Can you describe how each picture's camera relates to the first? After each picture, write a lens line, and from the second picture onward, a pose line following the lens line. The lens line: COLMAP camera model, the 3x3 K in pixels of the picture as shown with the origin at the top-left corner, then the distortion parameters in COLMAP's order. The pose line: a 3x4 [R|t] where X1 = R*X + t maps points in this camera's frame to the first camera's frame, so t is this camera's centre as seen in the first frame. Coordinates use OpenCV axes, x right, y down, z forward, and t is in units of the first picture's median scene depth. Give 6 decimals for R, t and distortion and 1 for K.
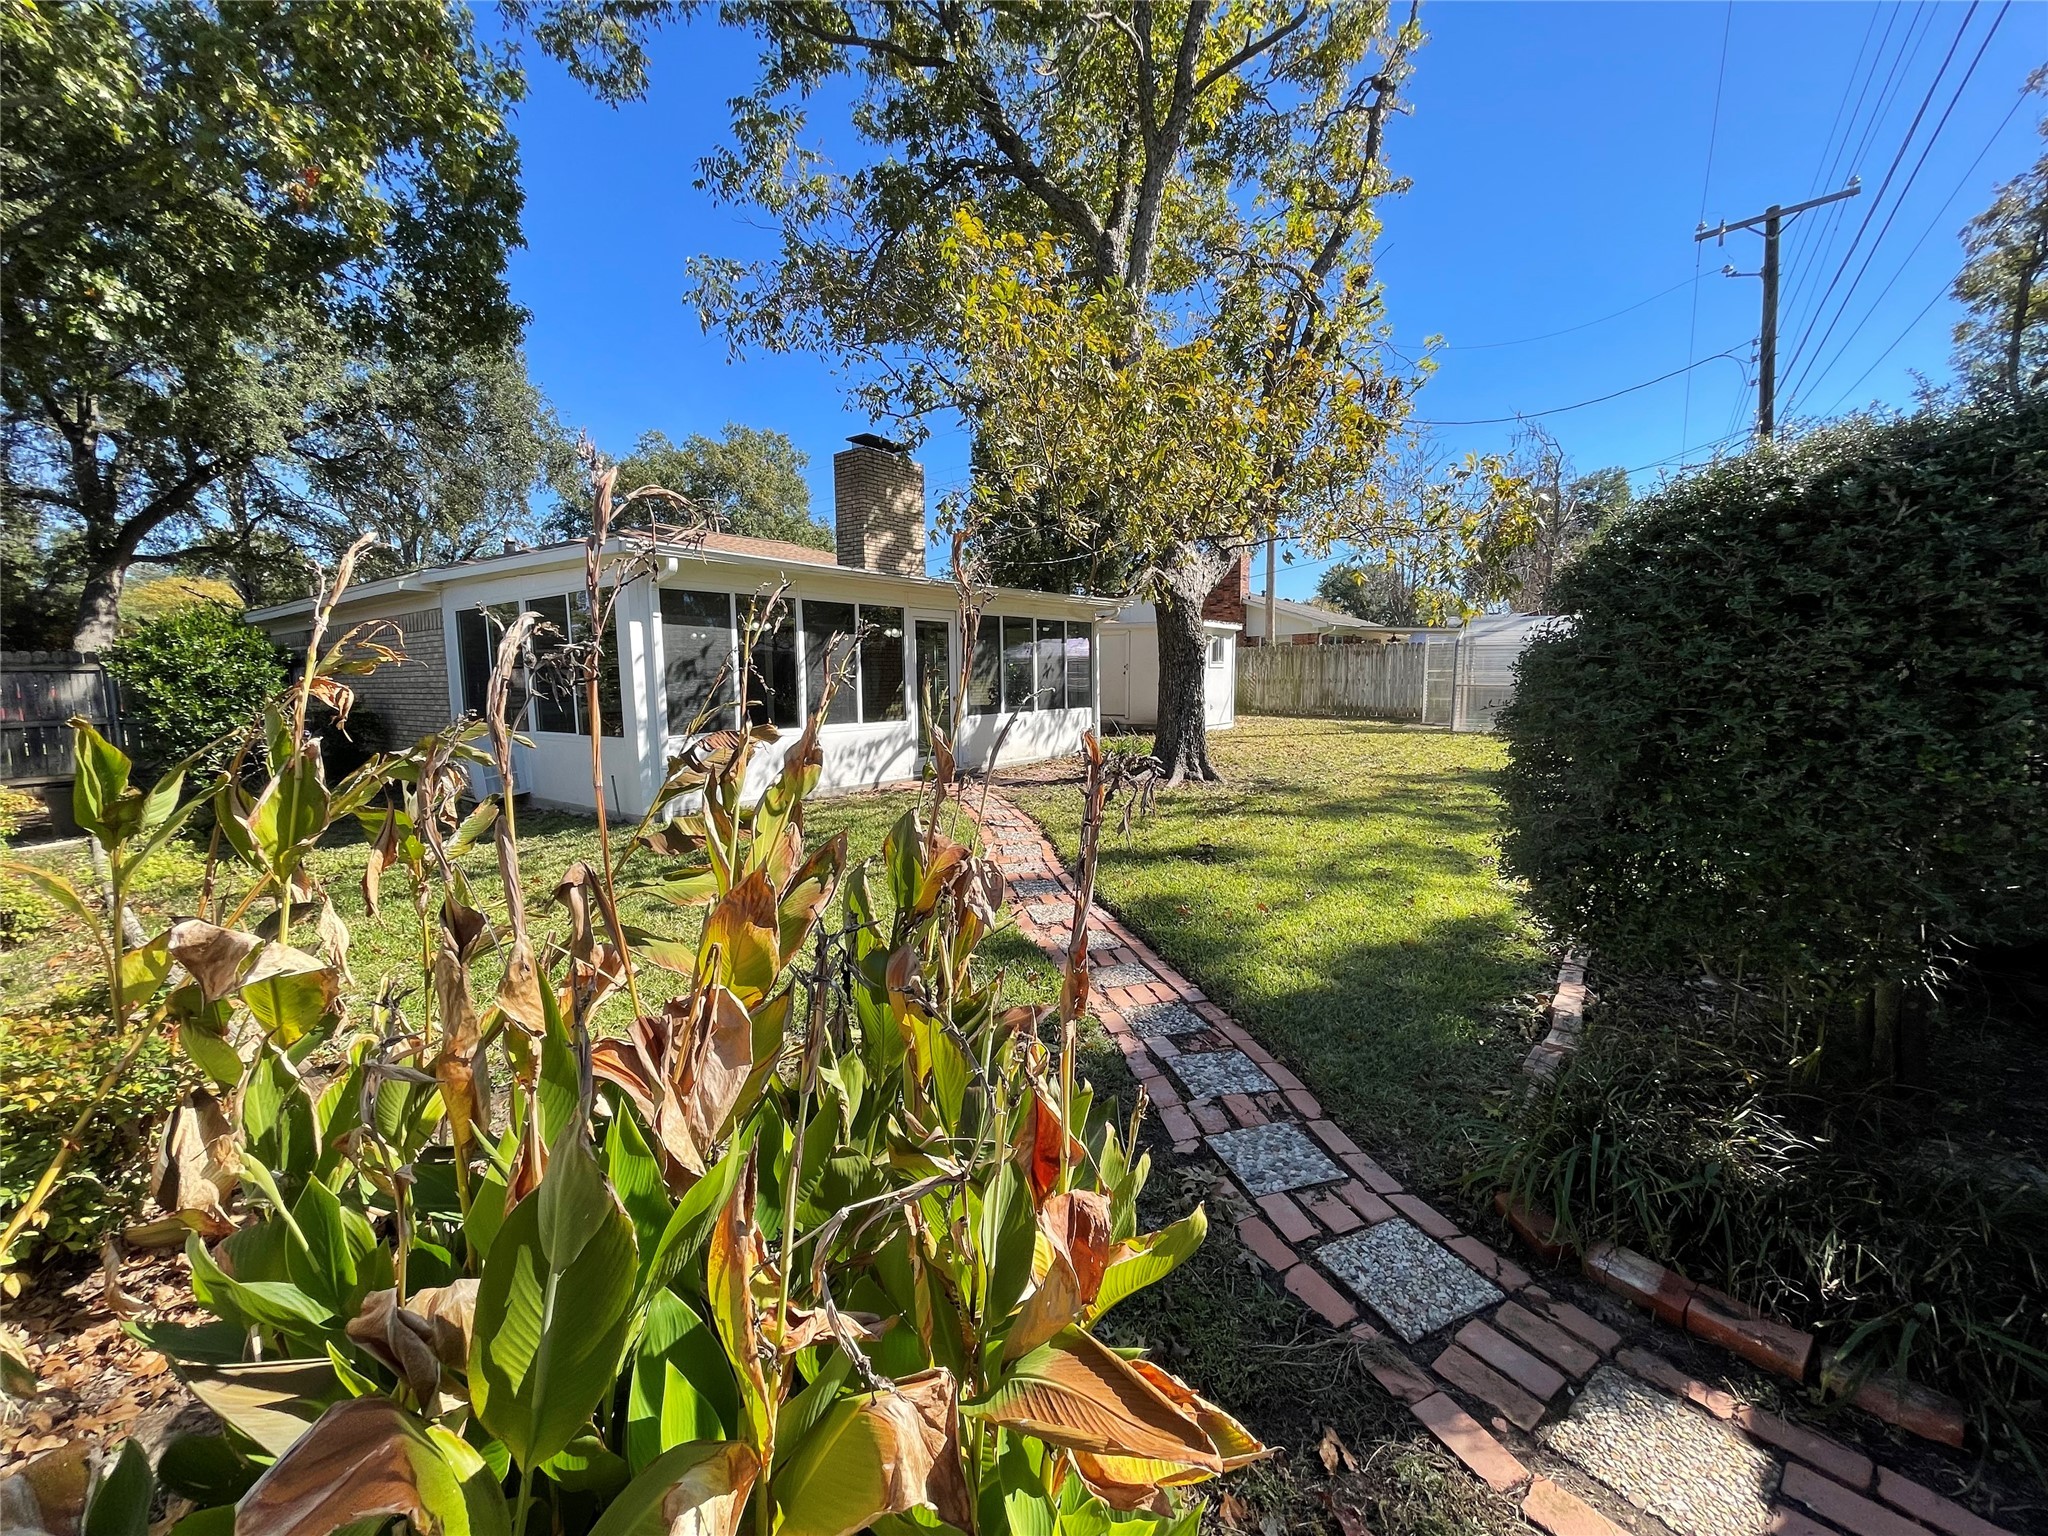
lens RADIAL K [[825.3, 0, 1021.4], [0, 825.3, 766.2], [0, 0, 1]] dist [-0.003068, -0.001743]
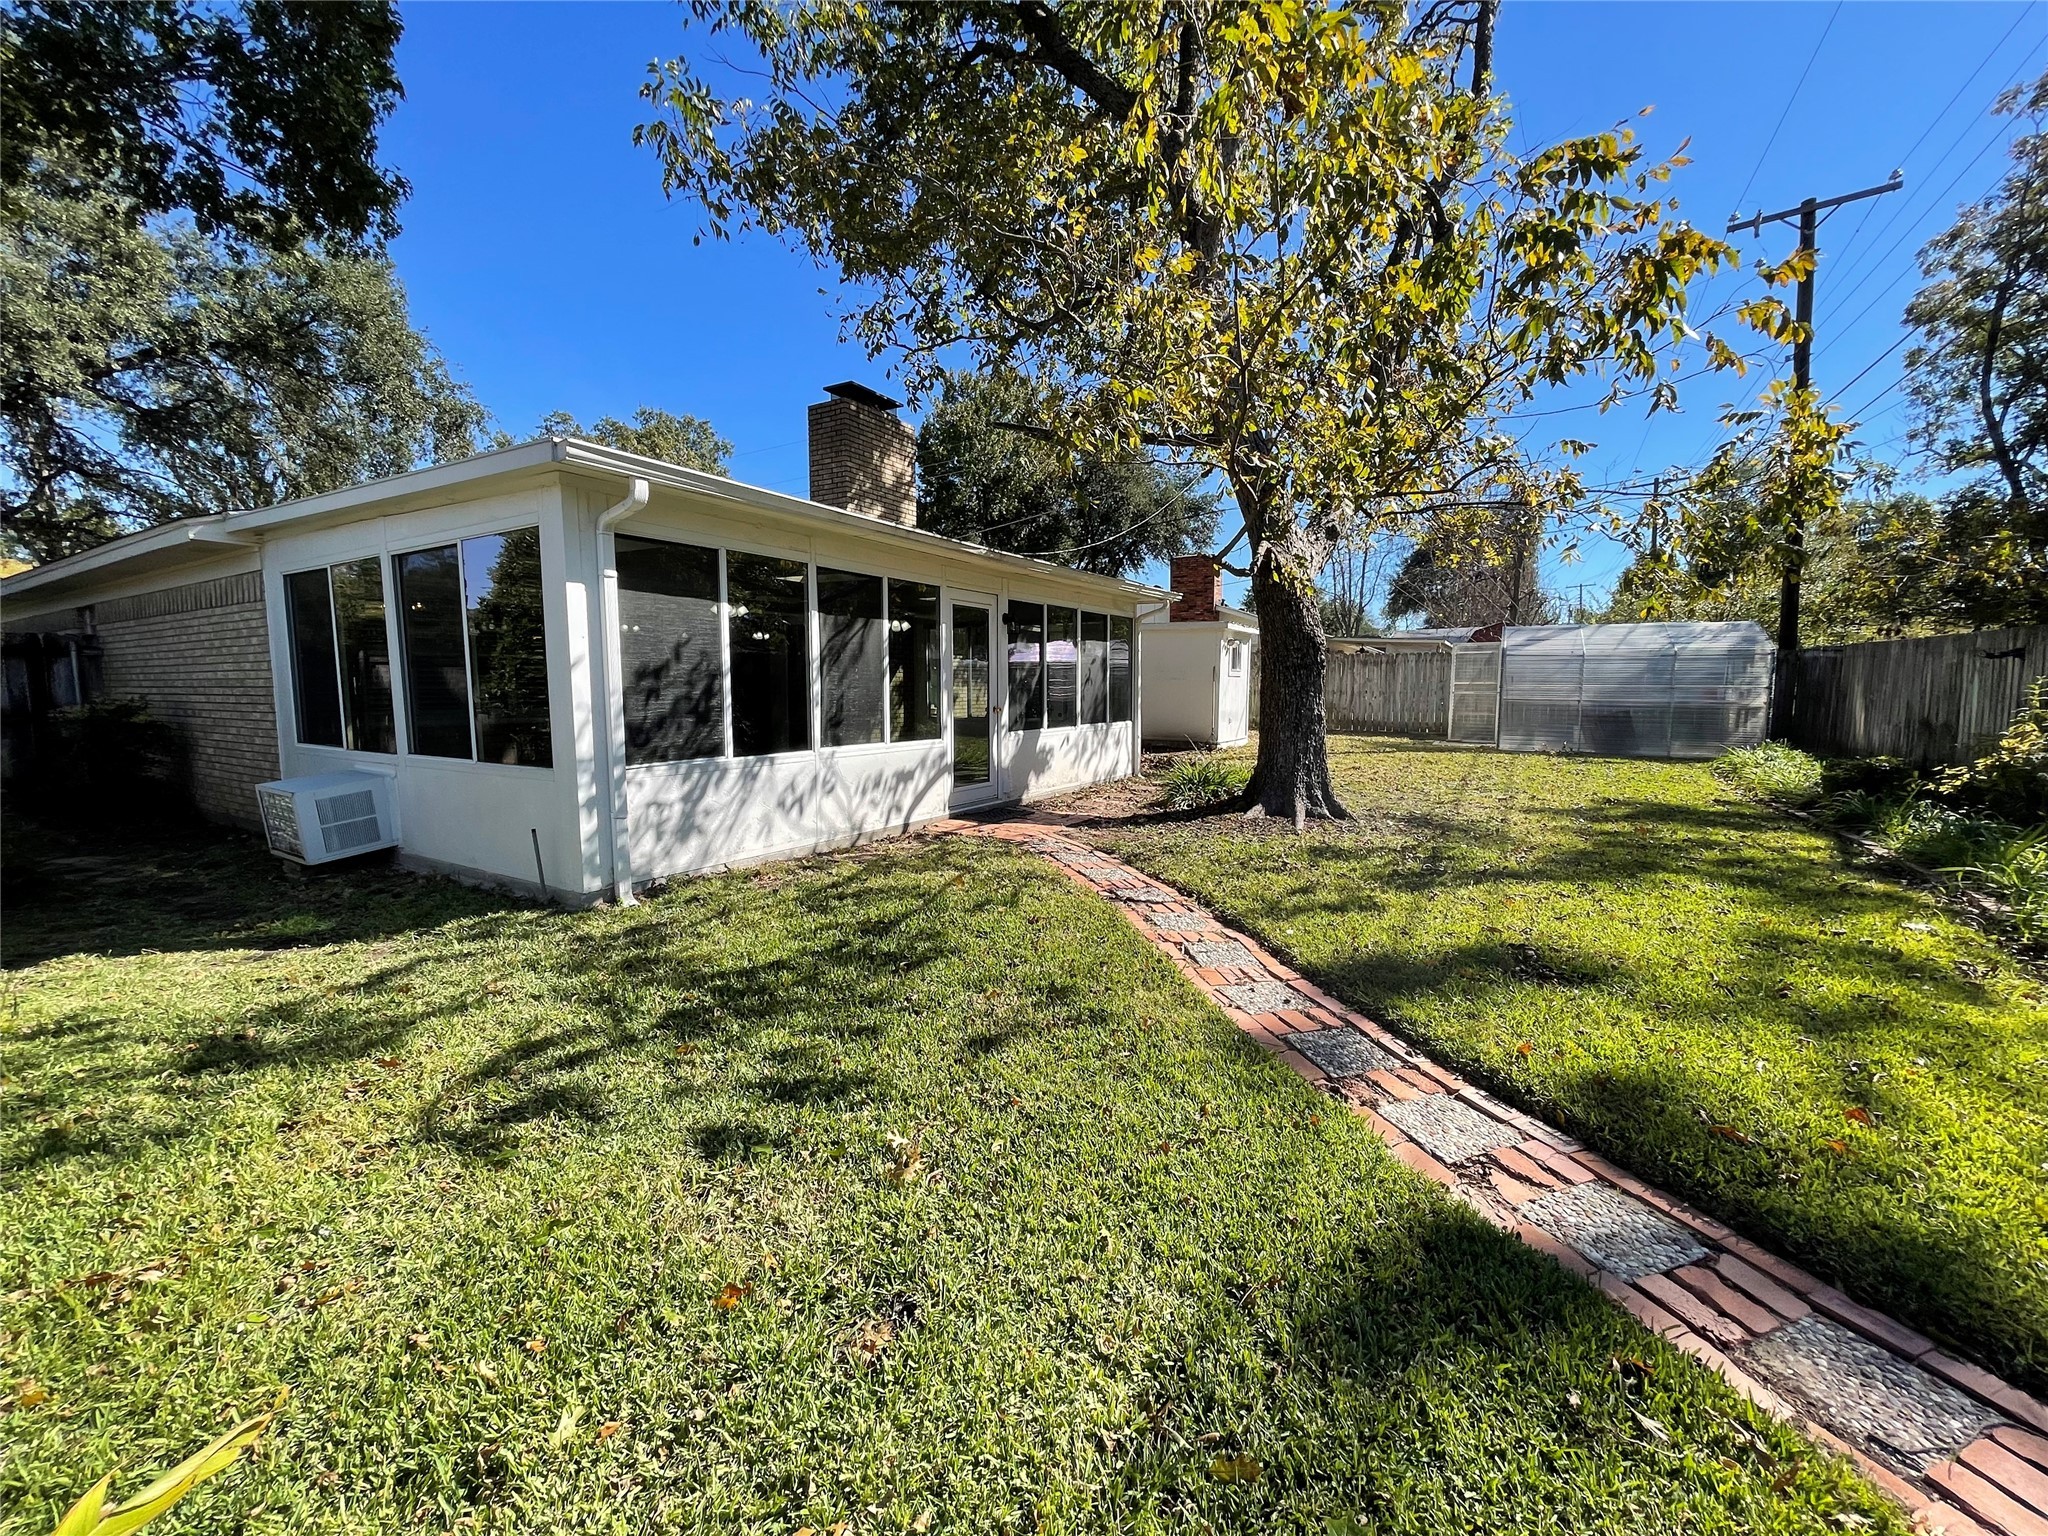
lens RADIAL K [[825.3, 0, 1024.8], [0, 825.3, 766.5], [0, 0, 1]] dist [-0.003068, -0.001743]
pose [[0.994825, 0.001468, 0.101595, -0.112027], [-0.000465, 0.999951, -0.009896, -0.018703], [-0.101605, 0.009797, 0.994777, 0.202603]]
